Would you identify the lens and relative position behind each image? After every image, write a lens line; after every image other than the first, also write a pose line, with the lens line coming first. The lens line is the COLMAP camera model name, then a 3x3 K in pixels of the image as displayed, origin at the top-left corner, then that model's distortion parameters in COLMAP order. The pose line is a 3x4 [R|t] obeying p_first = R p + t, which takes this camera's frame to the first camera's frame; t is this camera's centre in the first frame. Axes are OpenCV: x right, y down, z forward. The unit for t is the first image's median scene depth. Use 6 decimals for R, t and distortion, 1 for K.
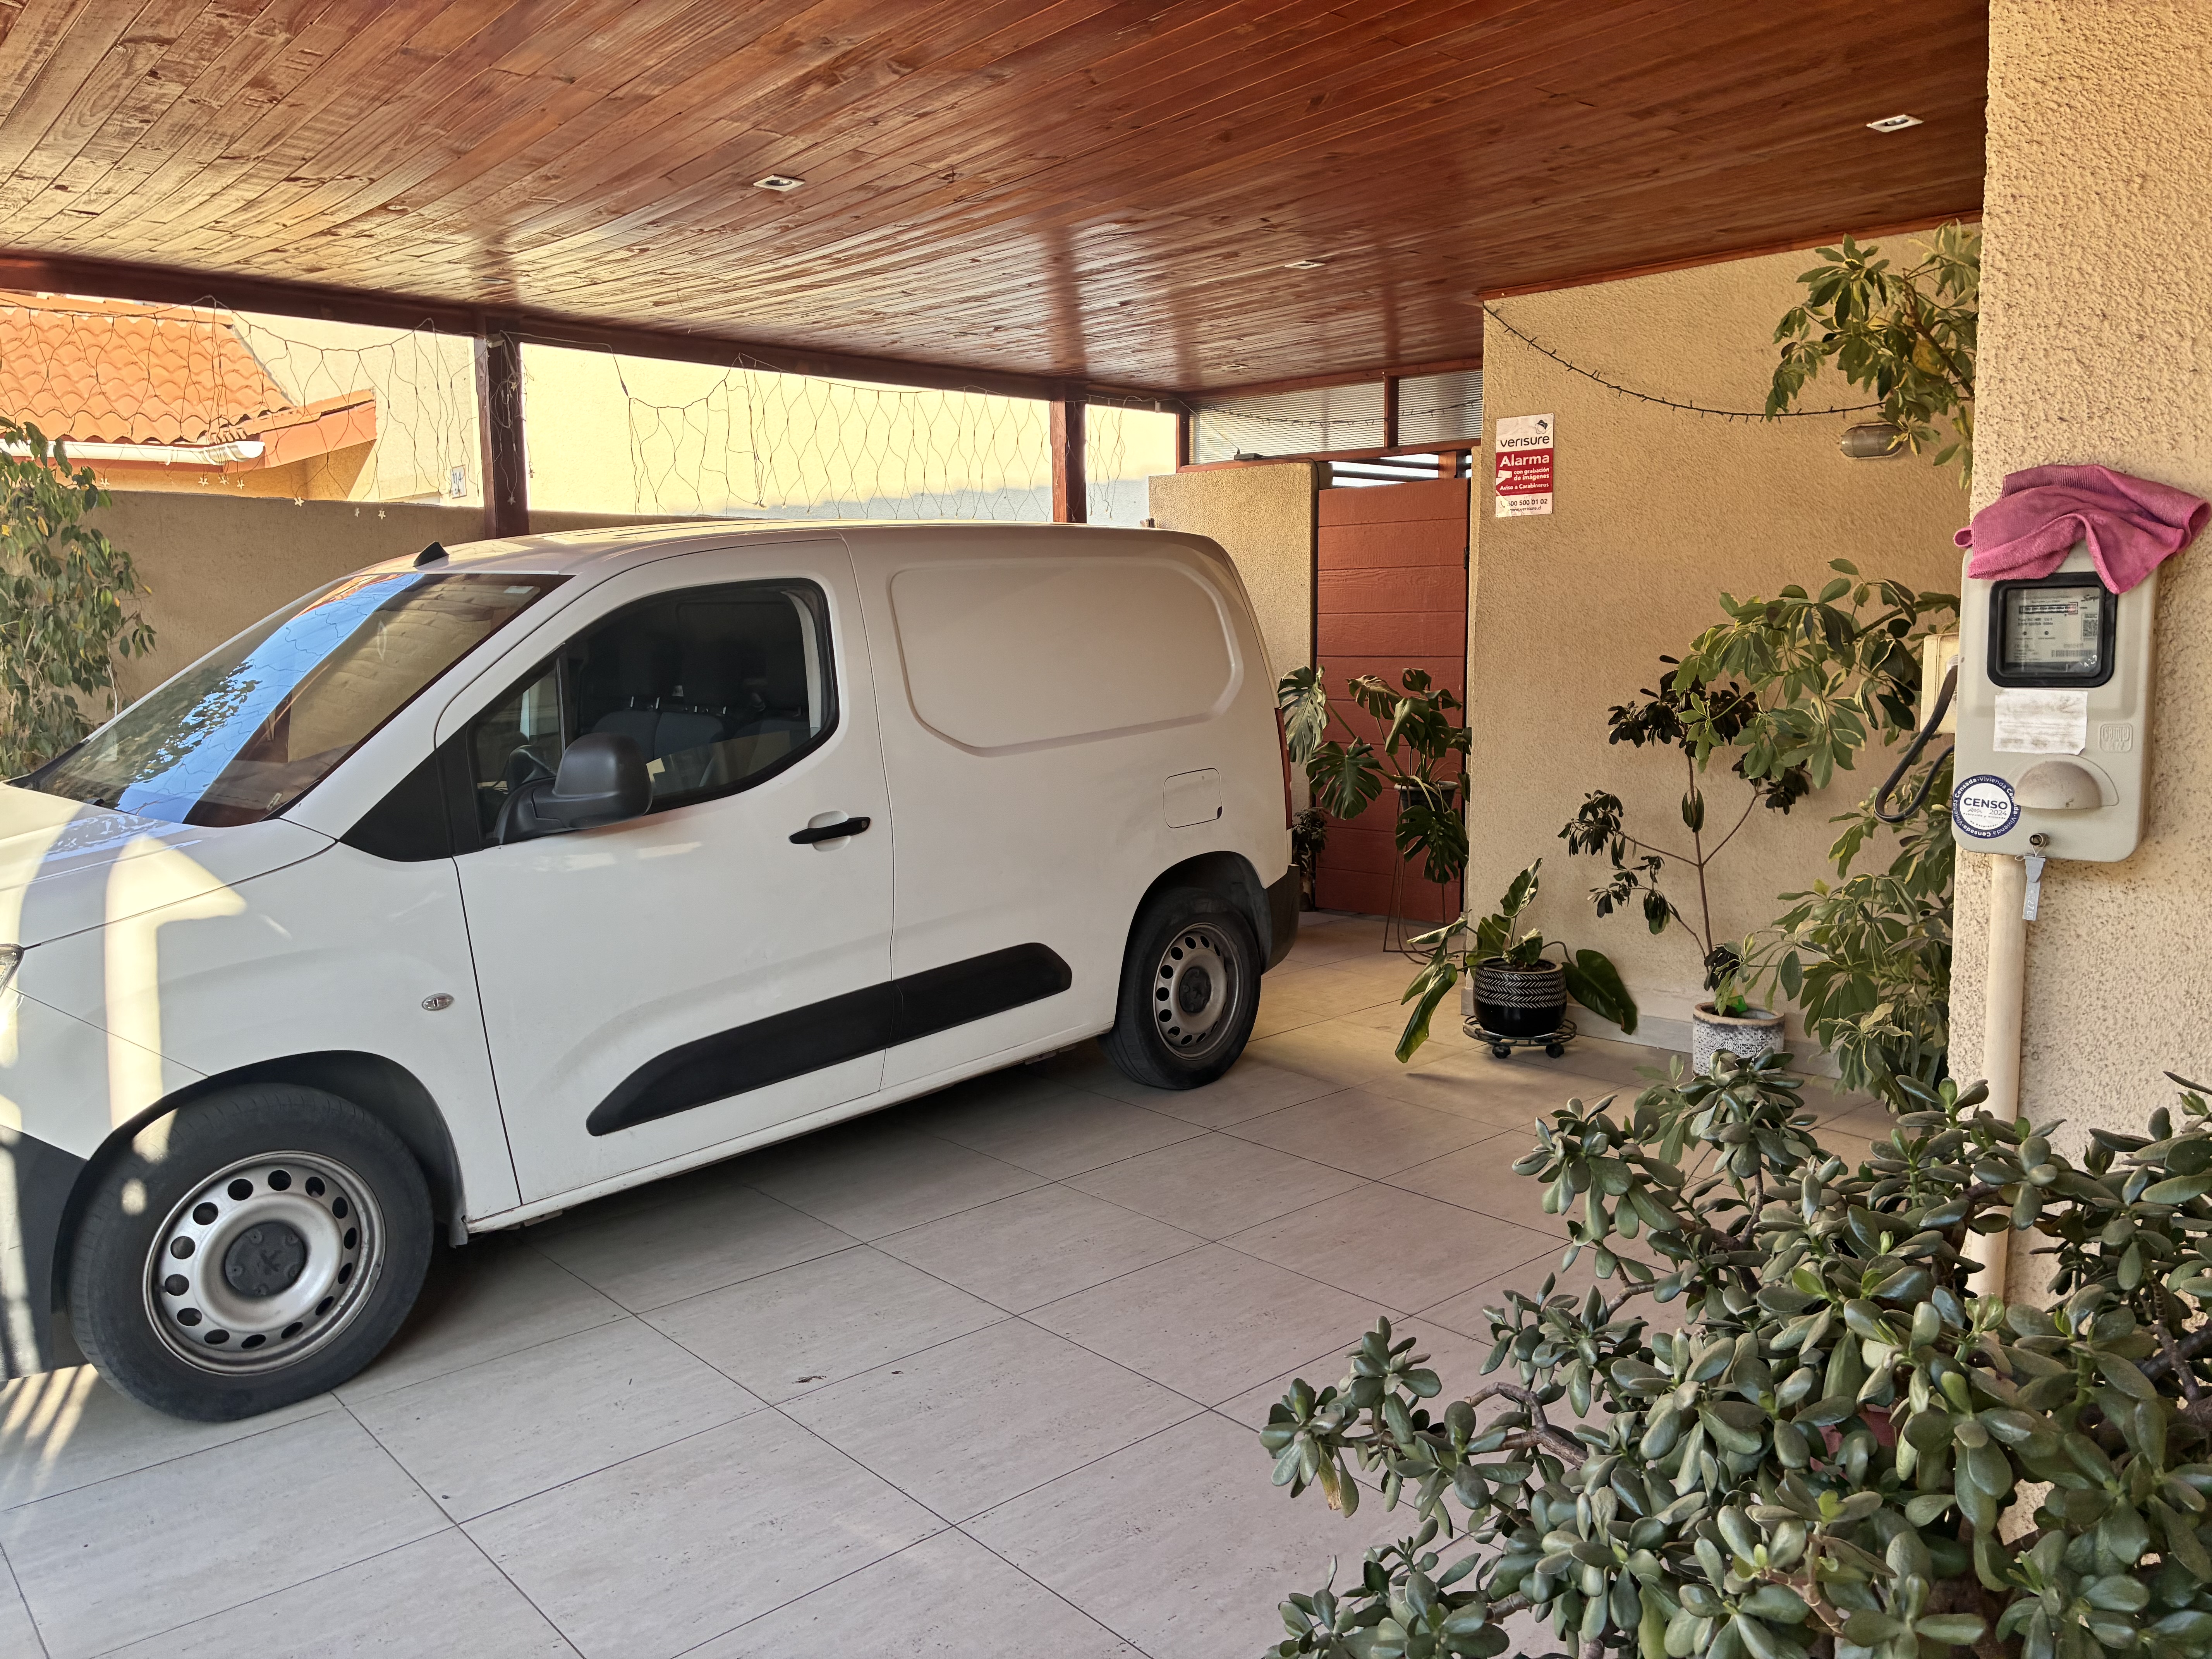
lens RADIAL K [[1670.4, 0, 1112.5], [0, 1670.4, 826.5], [0, 0, 1]] dist [0.034855, -0.028639]
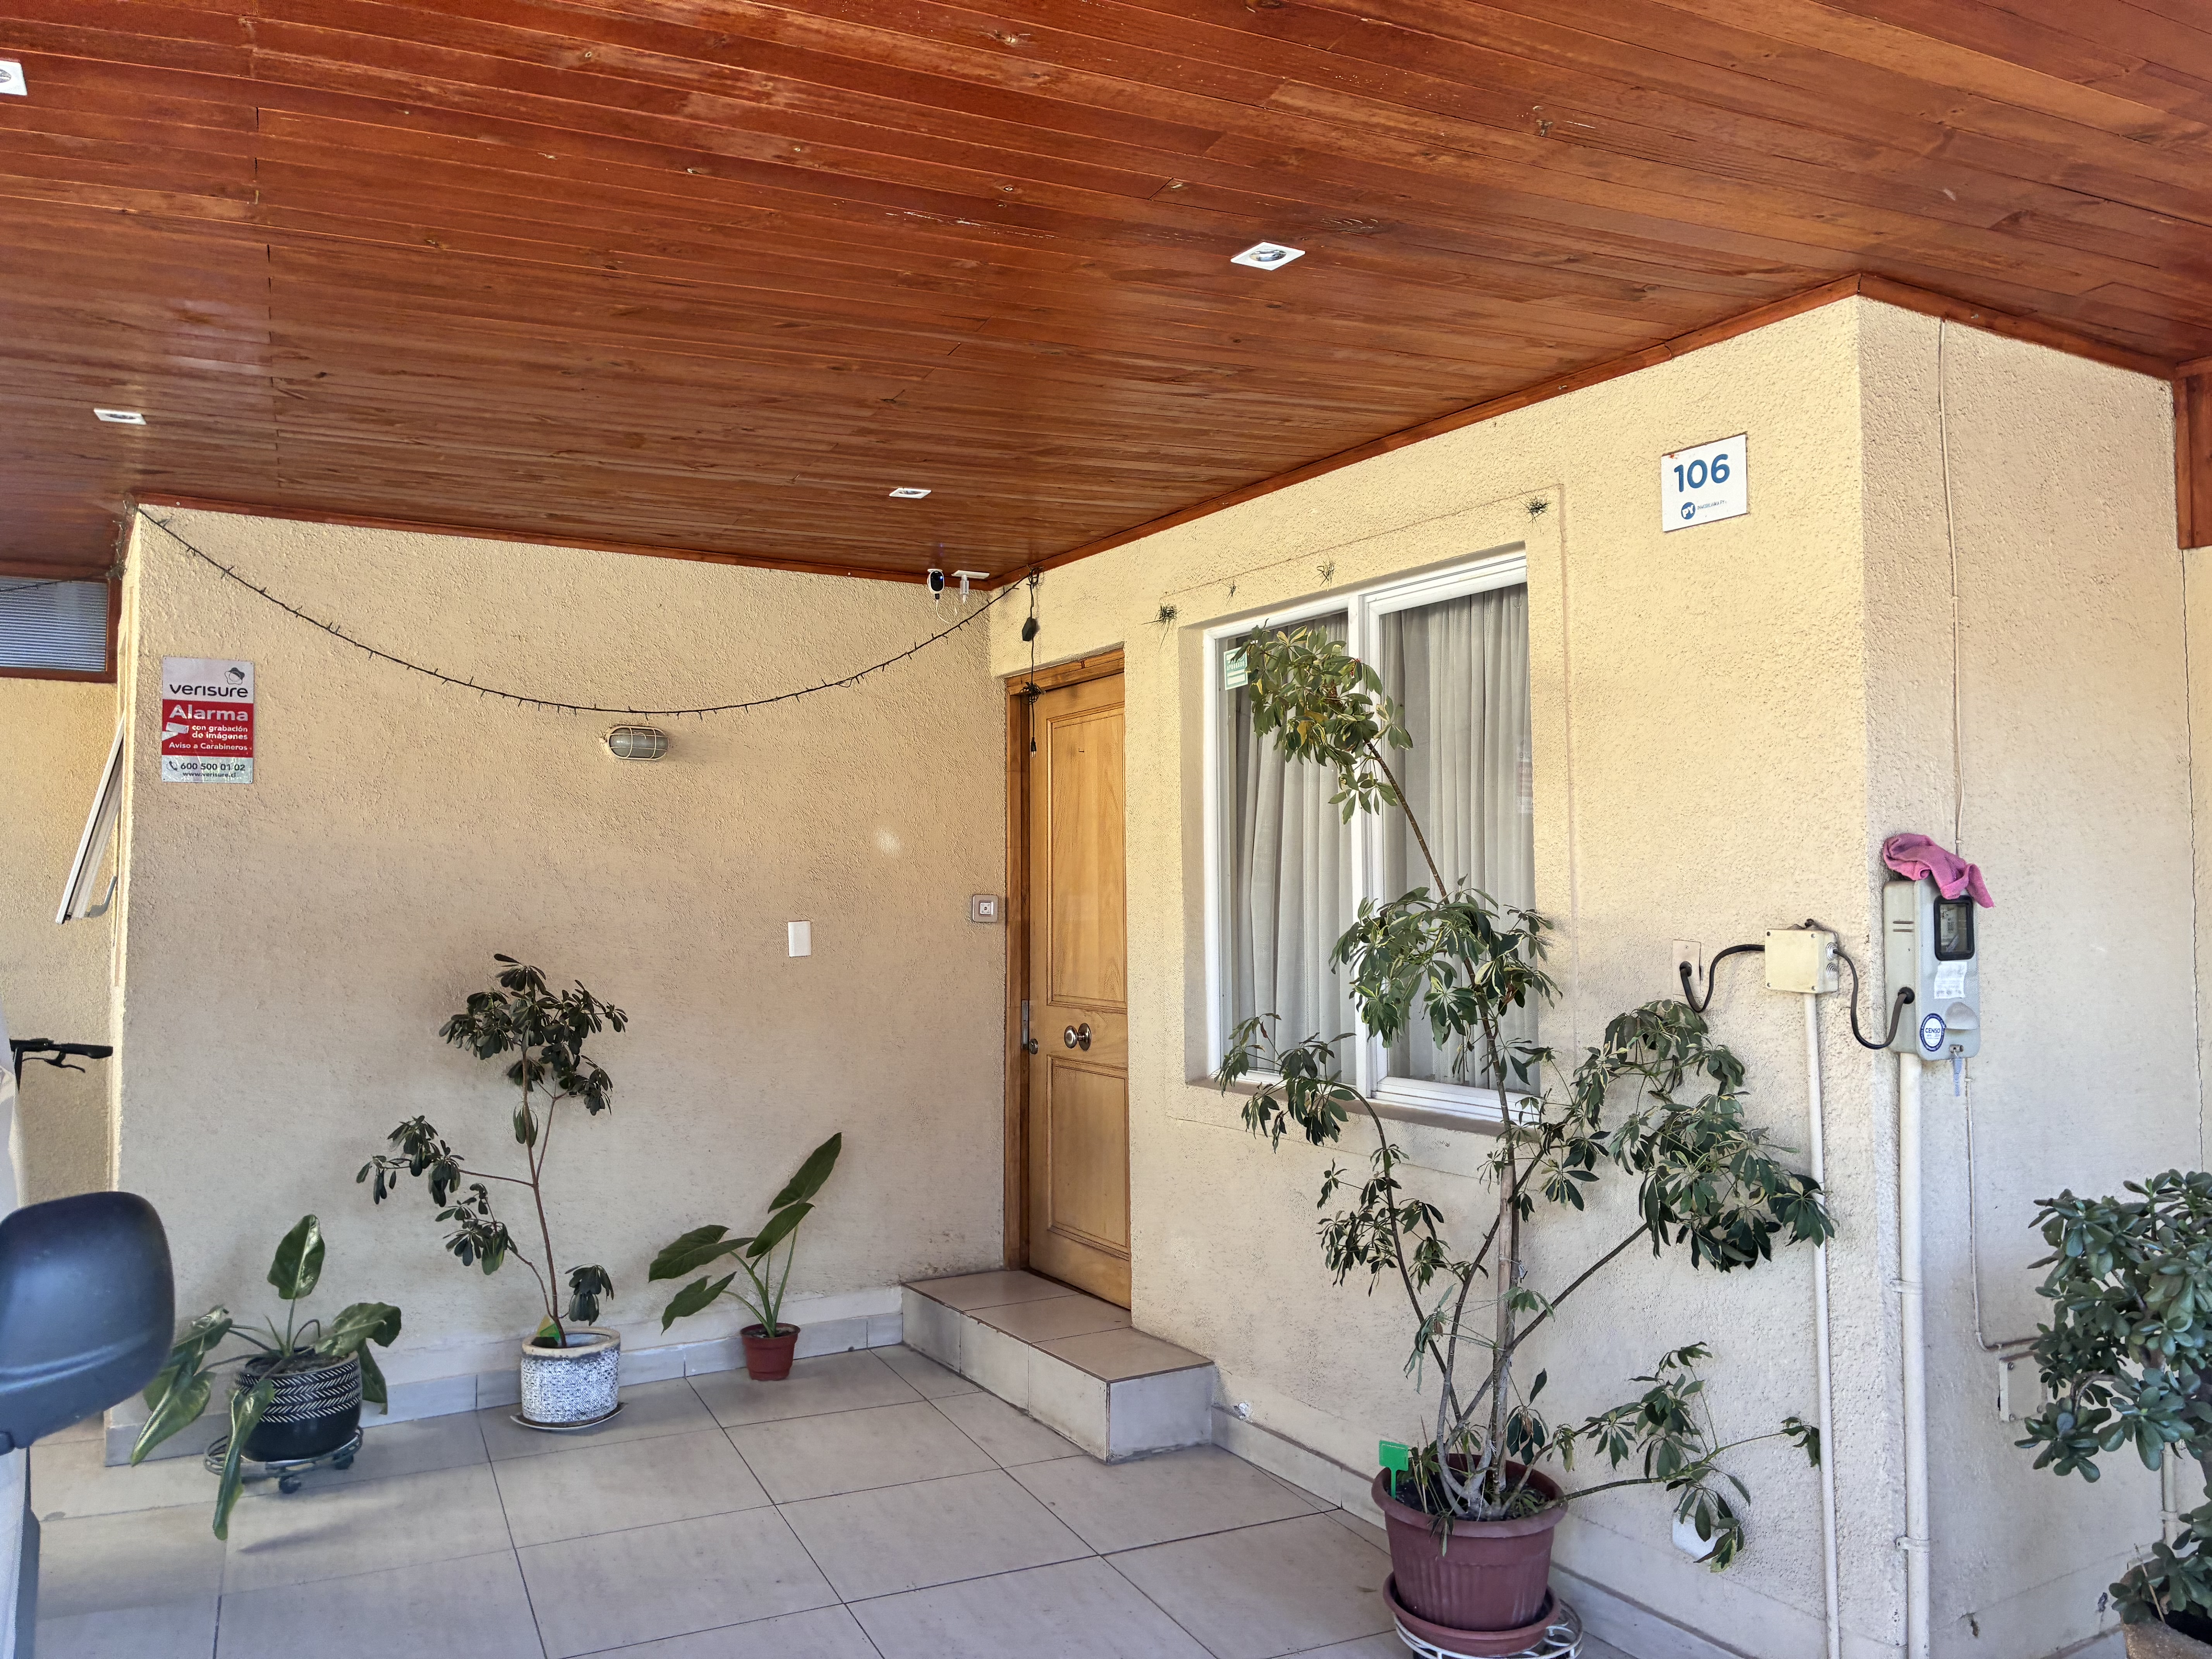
lens RADIAL K [[1670.4, 0, 1107.8], [0, 1670.4, 816.6], [0, 0, 1]] dist [0.034855, -0.028639]
pose [[0.274485, 0.049549, 0.960314, -0.435259], [0.117866, 0.989407, -0.084739, -0.058967], [-0.954340, 0.136448, 0.265737, 0.430964]]
